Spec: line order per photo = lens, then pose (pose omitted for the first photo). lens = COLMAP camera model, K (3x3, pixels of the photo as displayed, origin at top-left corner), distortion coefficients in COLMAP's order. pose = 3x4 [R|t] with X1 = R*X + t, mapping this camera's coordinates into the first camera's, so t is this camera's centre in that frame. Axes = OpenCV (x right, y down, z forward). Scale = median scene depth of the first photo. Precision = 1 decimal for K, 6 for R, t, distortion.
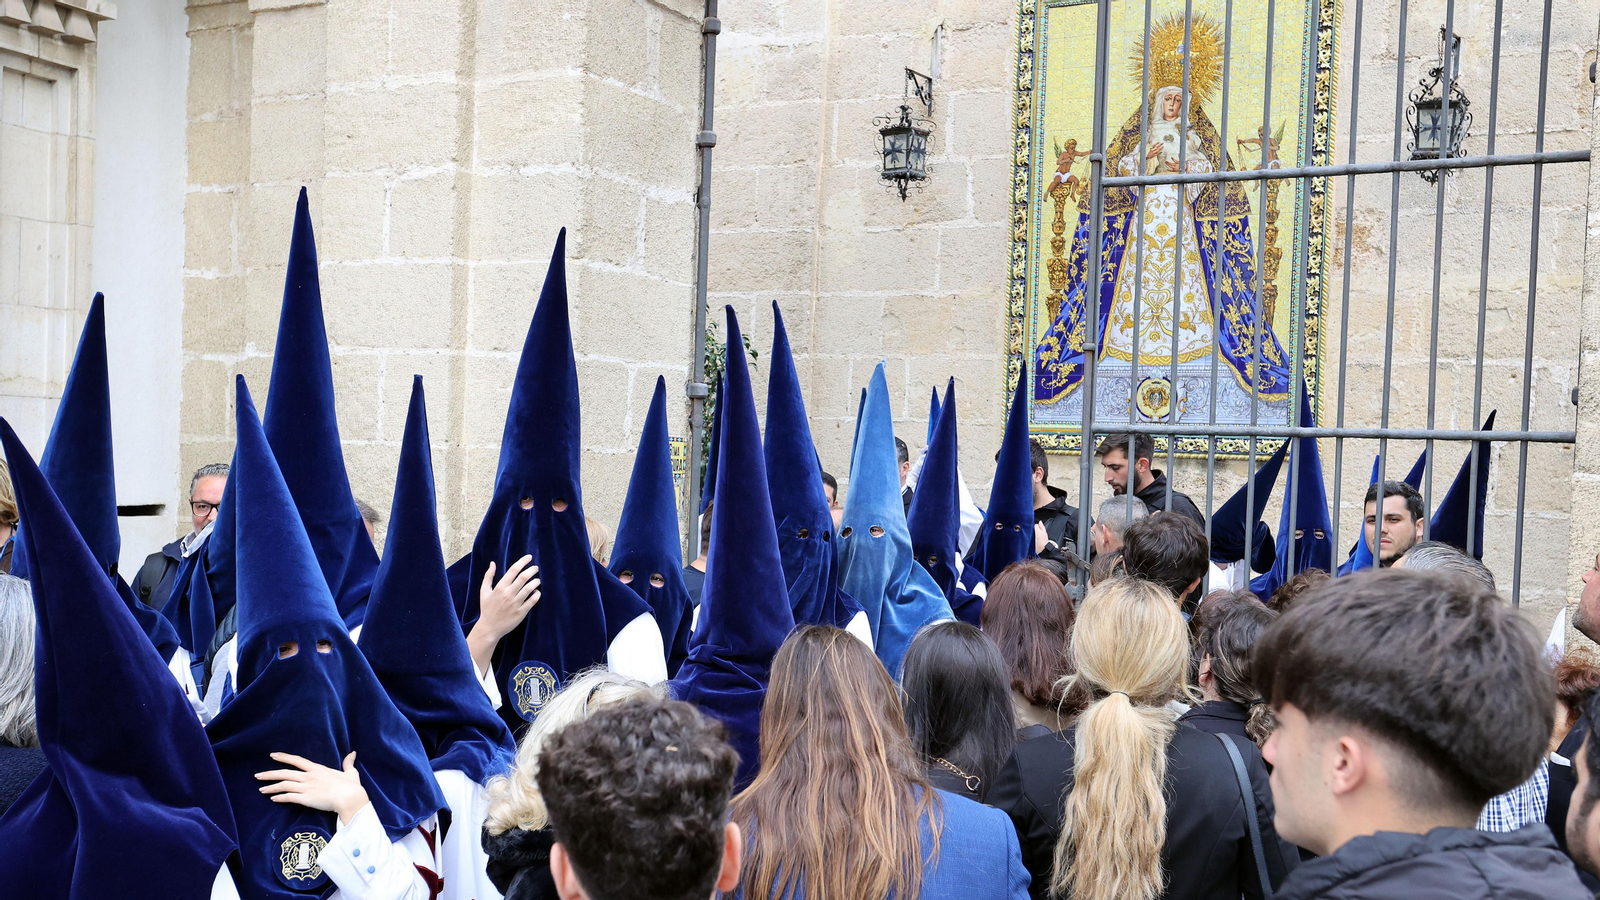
lens RADIAL K [[1747.7, 0, 804.1], [0, 1747.7, 533.2], [0, 0, 1]] dist [0.003268, 0.058551]
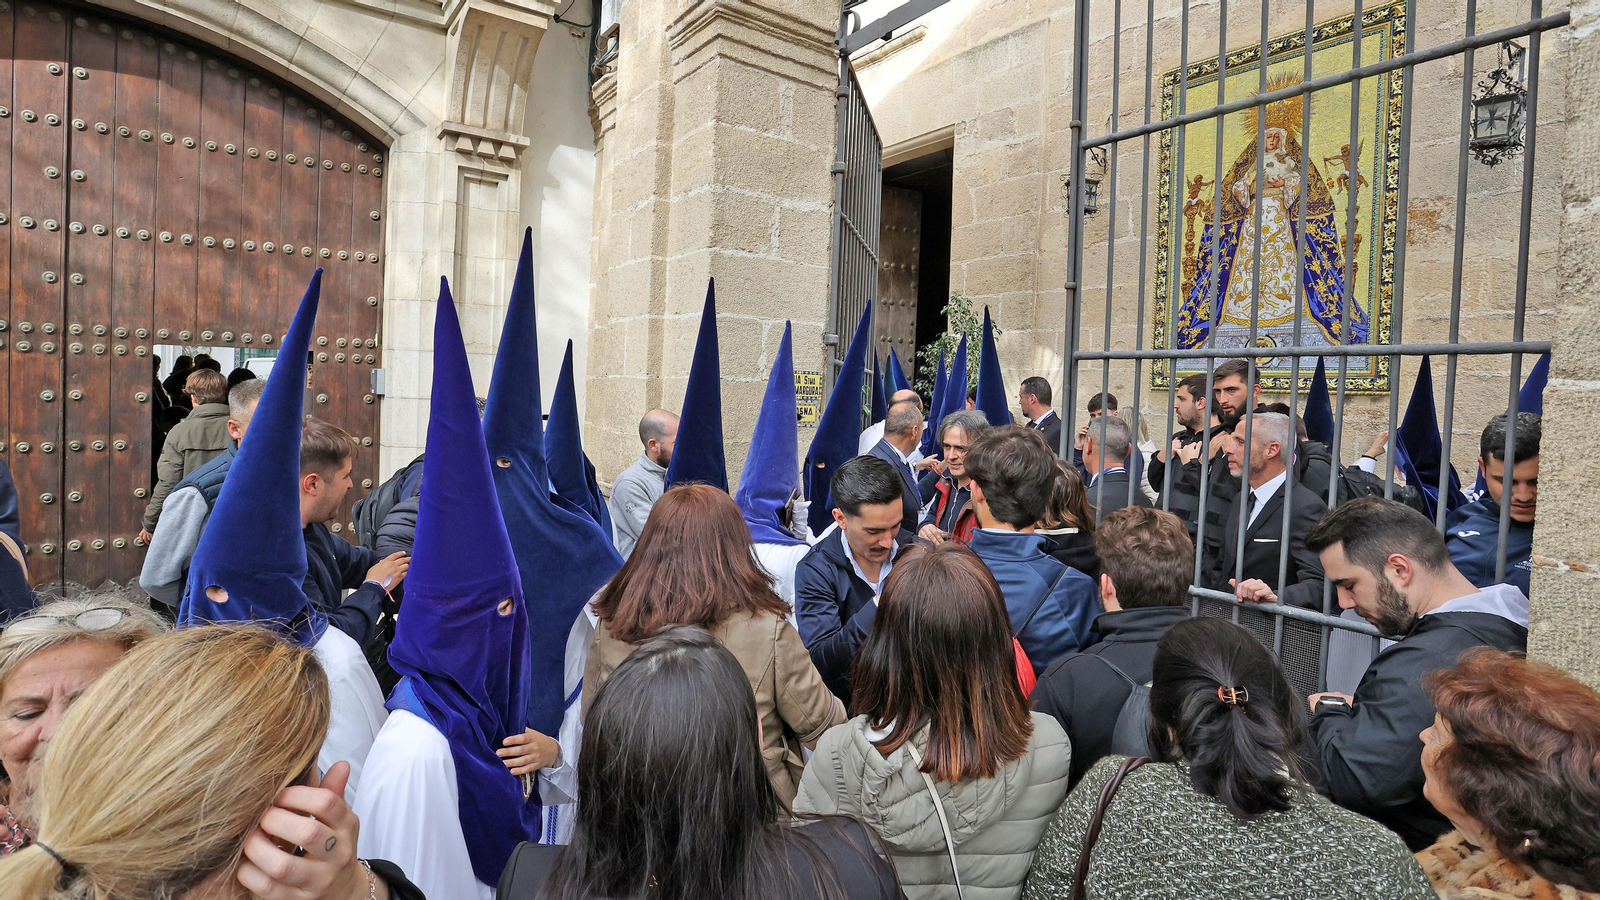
lens RADIAL K [[783.9, 0, 795.7], [0, 783.9, 418.3], [0, 0, 1]] dist [-0.071401, 0.023645]
pose [[0.890787, 0.014168, -0.454200, 0.153046], [-0.025335, 0.999508, -0.018510, -0.002537], [0.453714, 0.027995, 0.890708, 0.299131]]
